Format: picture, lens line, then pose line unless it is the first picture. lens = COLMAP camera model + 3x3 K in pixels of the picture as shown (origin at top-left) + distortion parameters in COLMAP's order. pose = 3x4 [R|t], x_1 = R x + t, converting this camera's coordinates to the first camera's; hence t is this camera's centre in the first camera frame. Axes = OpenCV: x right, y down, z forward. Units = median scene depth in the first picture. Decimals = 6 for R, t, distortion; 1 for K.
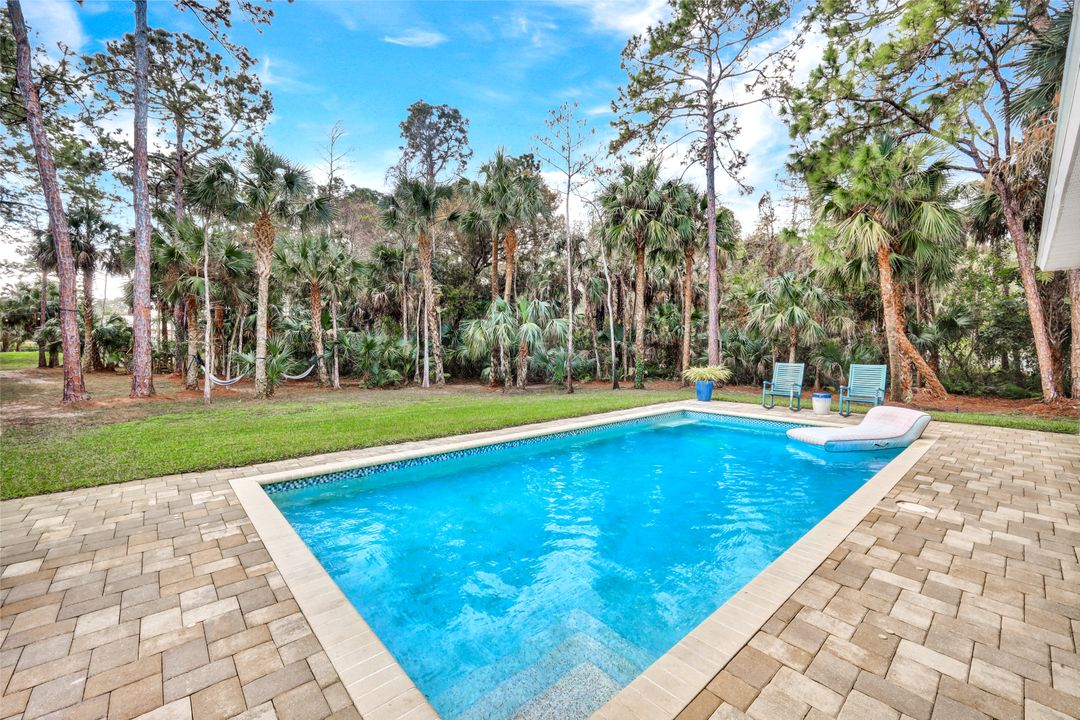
lens RADIAL K [[436.4, 0, 539.4], [0, 436.4, 358.7], [0, 0, 1]] dist [-0.002078, -0.000167]
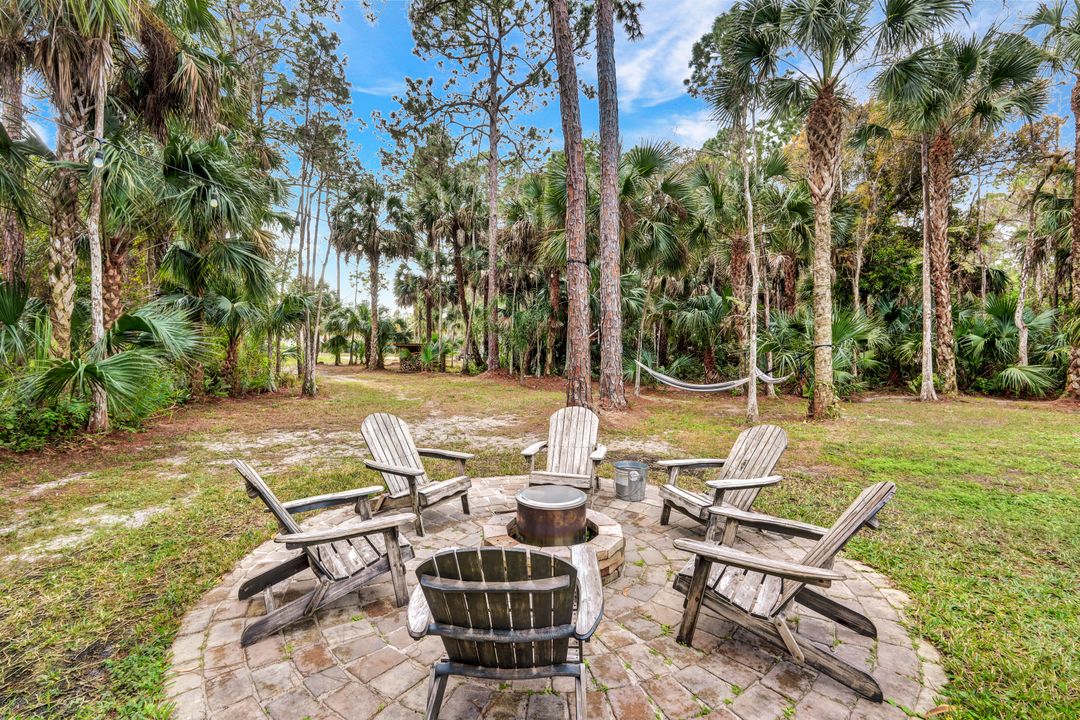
lens RADIAL K [[468.9, 0, 538.0], [0, 468.9, 354.8], [0, 0, 1]] dist [0.000192, -0.000079]
pose [[0.964519, 0.002616, -0.264001, -0.610123], [-0.006145, 0.999902, -0.012544, 0.016396], [0.263942, 0.013721, 0.964441, 0.242430]]
